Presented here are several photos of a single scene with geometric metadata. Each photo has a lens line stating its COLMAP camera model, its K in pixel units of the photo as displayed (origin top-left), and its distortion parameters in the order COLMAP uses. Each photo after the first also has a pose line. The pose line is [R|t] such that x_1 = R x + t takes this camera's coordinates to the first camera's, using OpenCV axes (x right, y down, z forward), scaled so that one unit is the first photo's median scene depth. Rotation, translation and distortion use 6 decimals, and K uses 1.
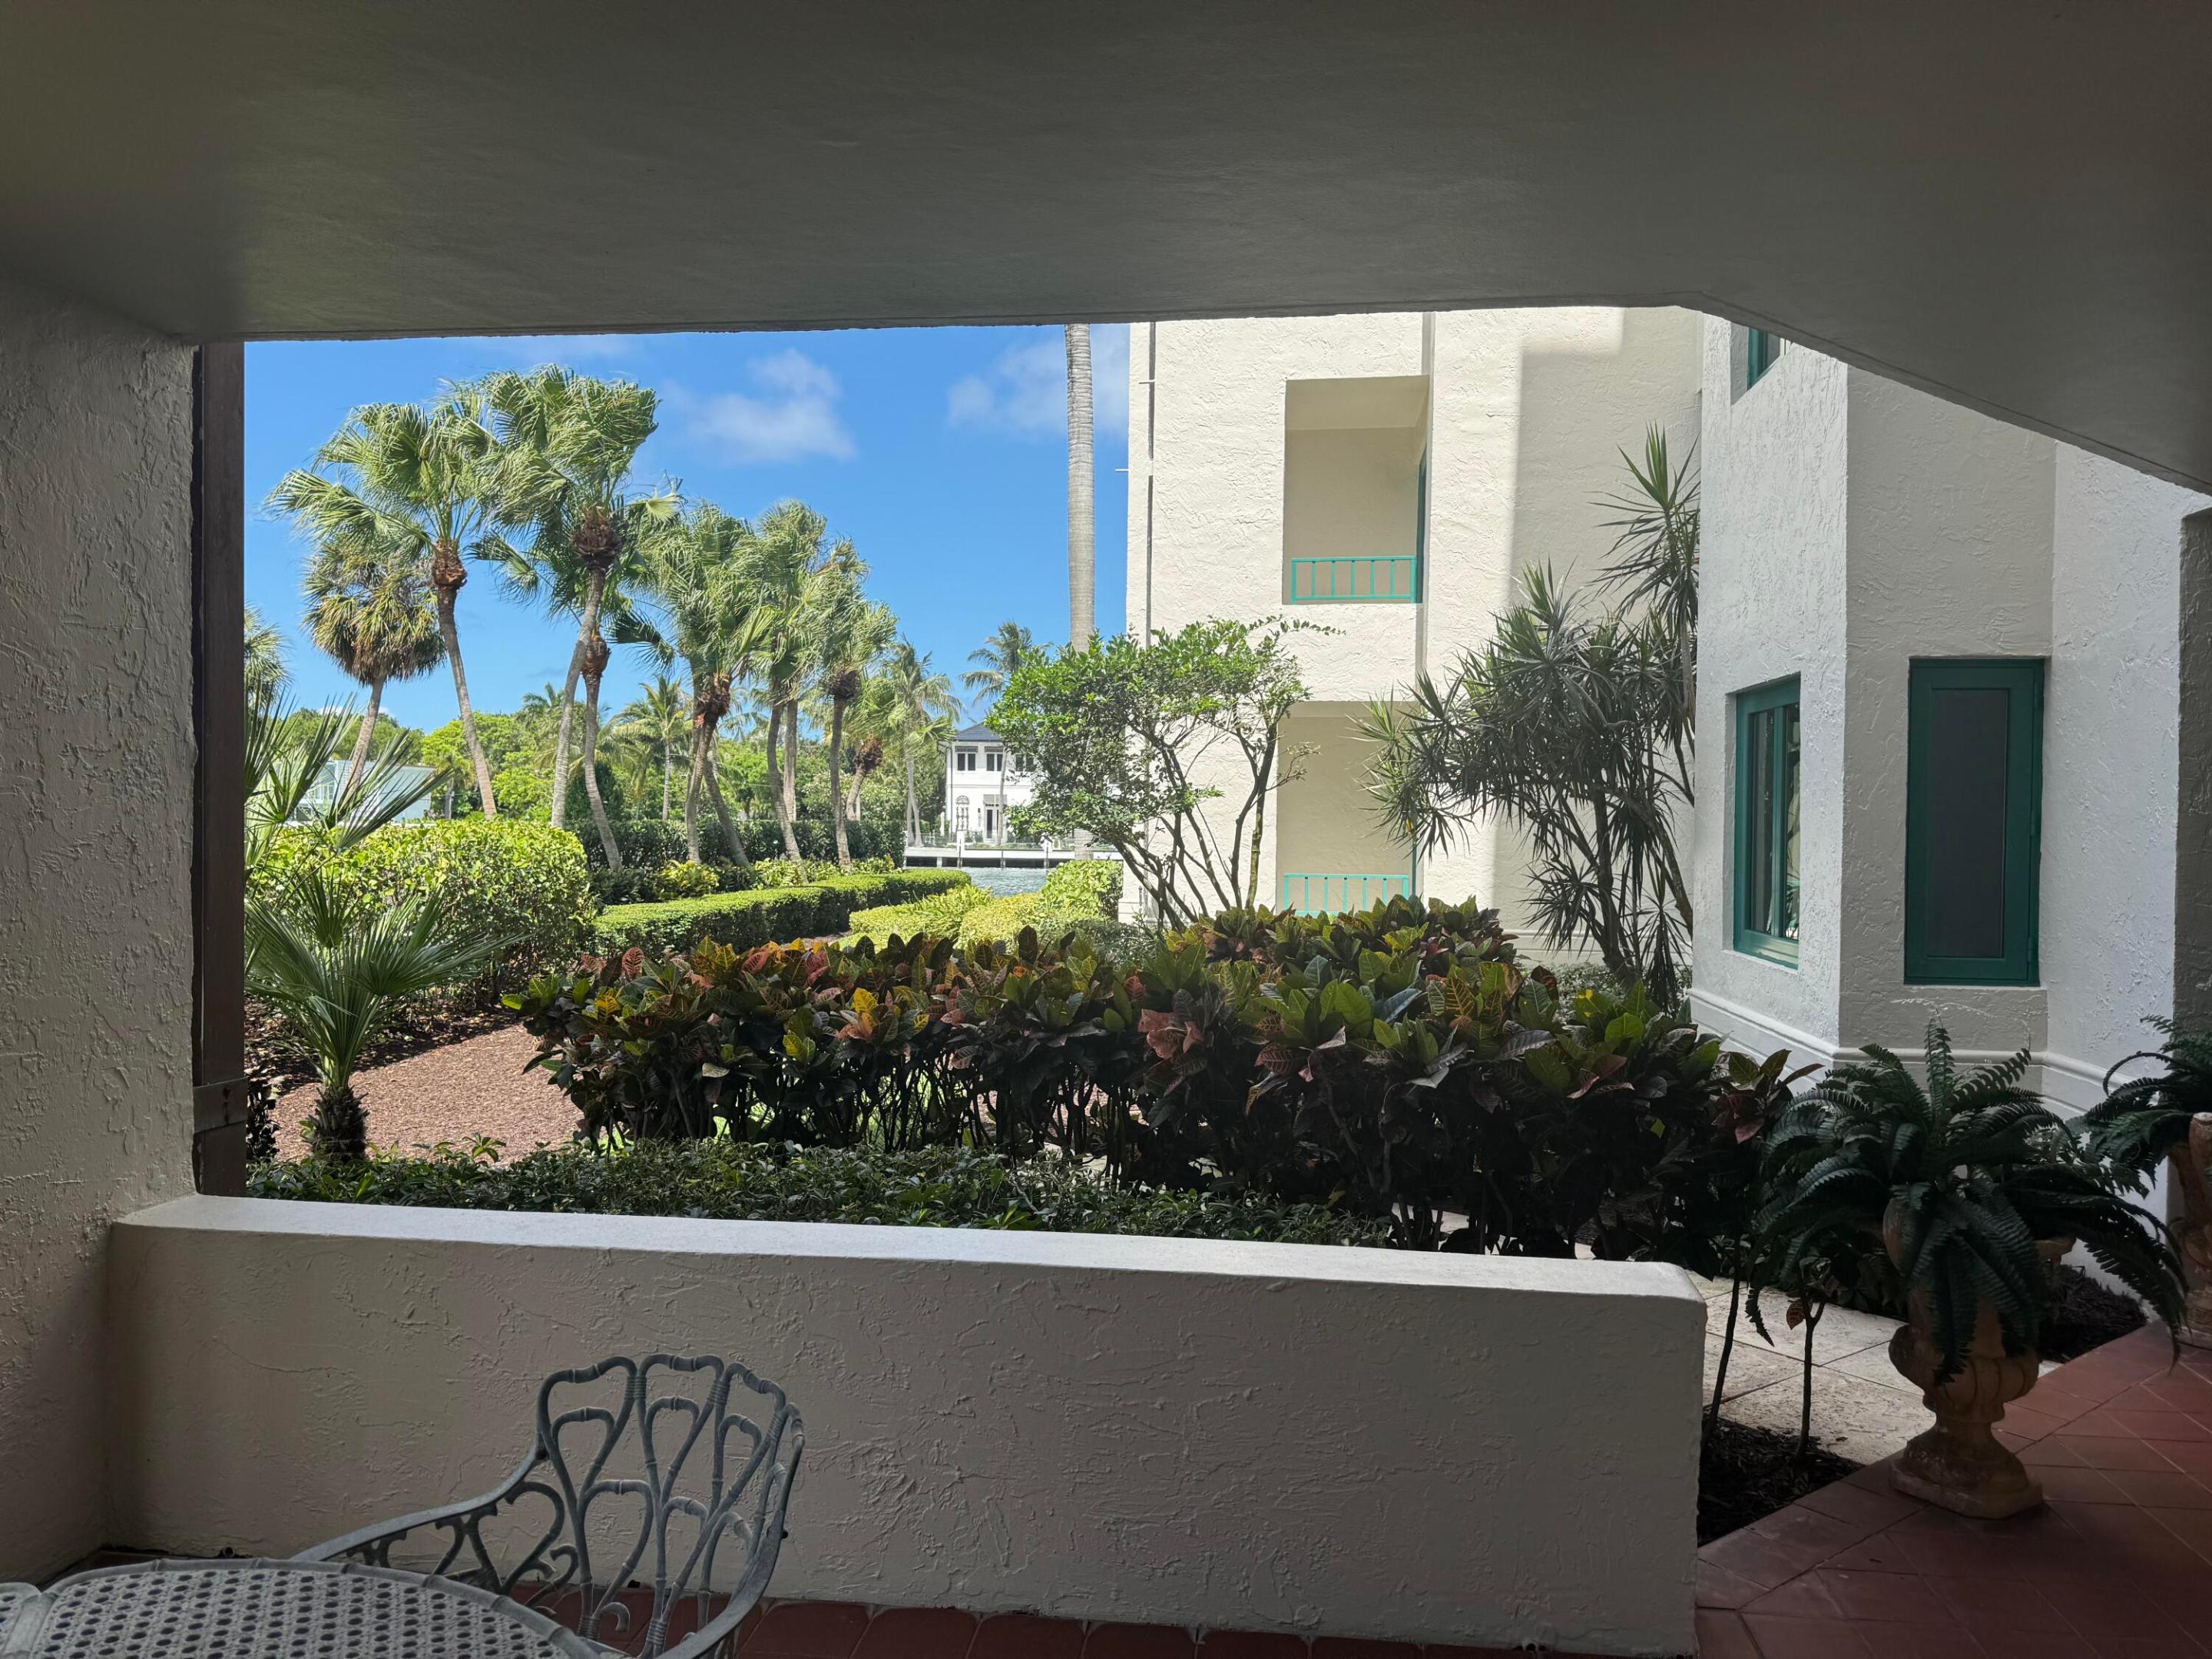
lens RADIAL K [[1567.1, 0, 1106.6], [0, 1567.1, 837.5], [0, 0, 1]] dist [0.002518, -0.000315]
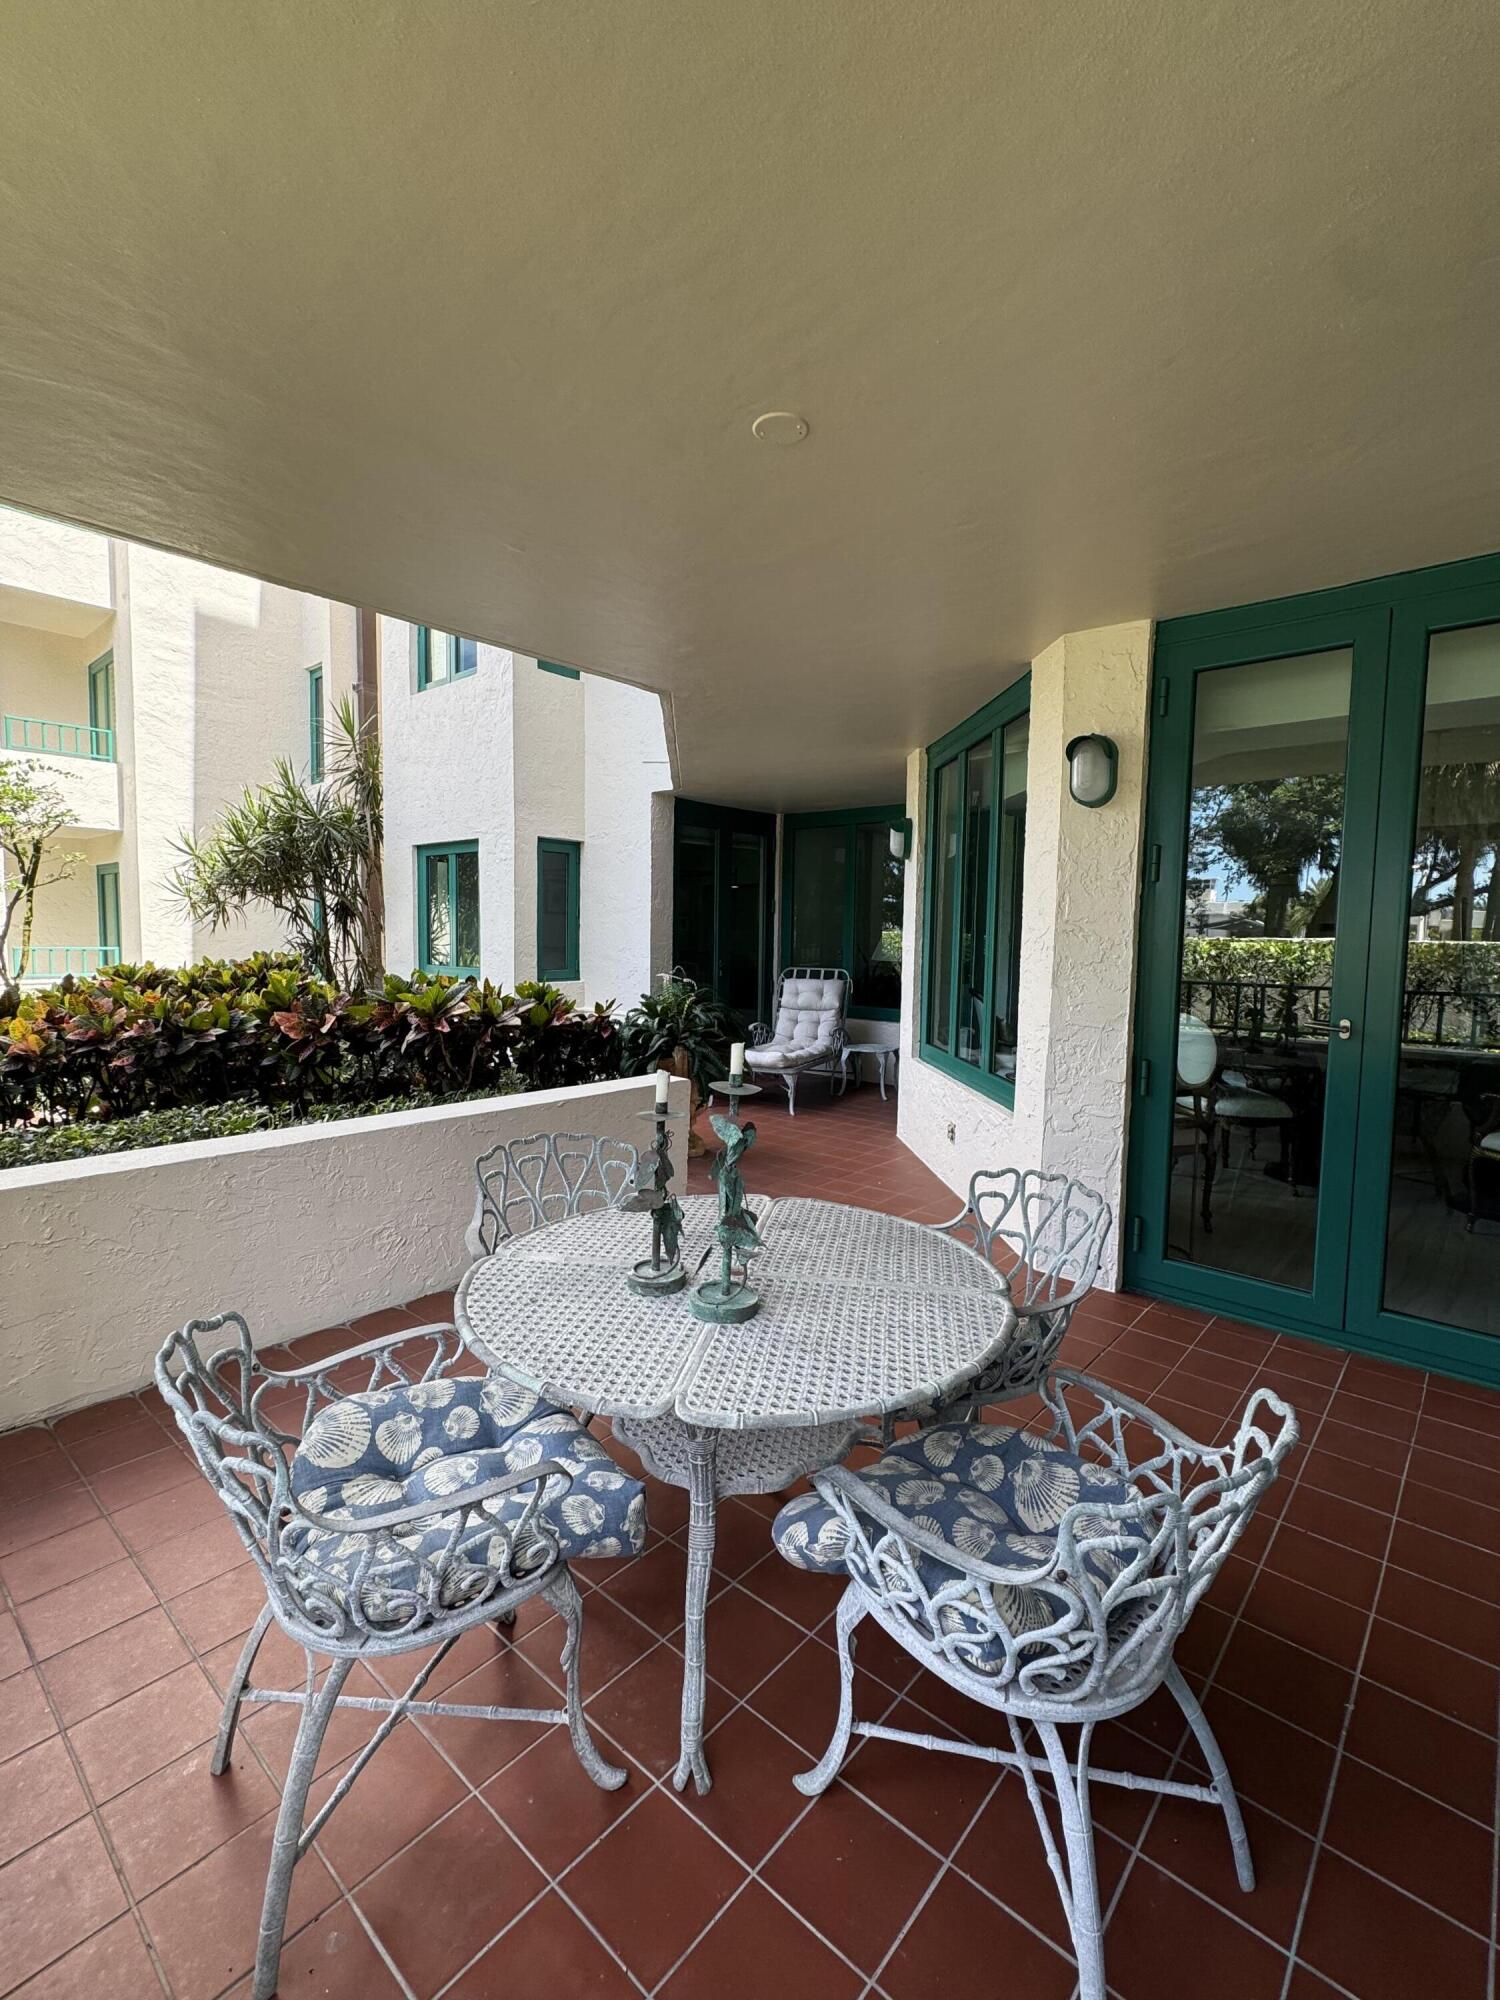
lens RADIAL K [[880.5, 0, 749.7], [0, 880.5, 996.6], [0, 0, 1]] dist [-0.000623, -0.000029]
pose [[0.557074, -0.058932, 0.828369, -0.249423], [-0.001688, 0.997397, 0.072093, 0.014706], [-0.830461, -0.041559, 0.555524, 0.028916]]
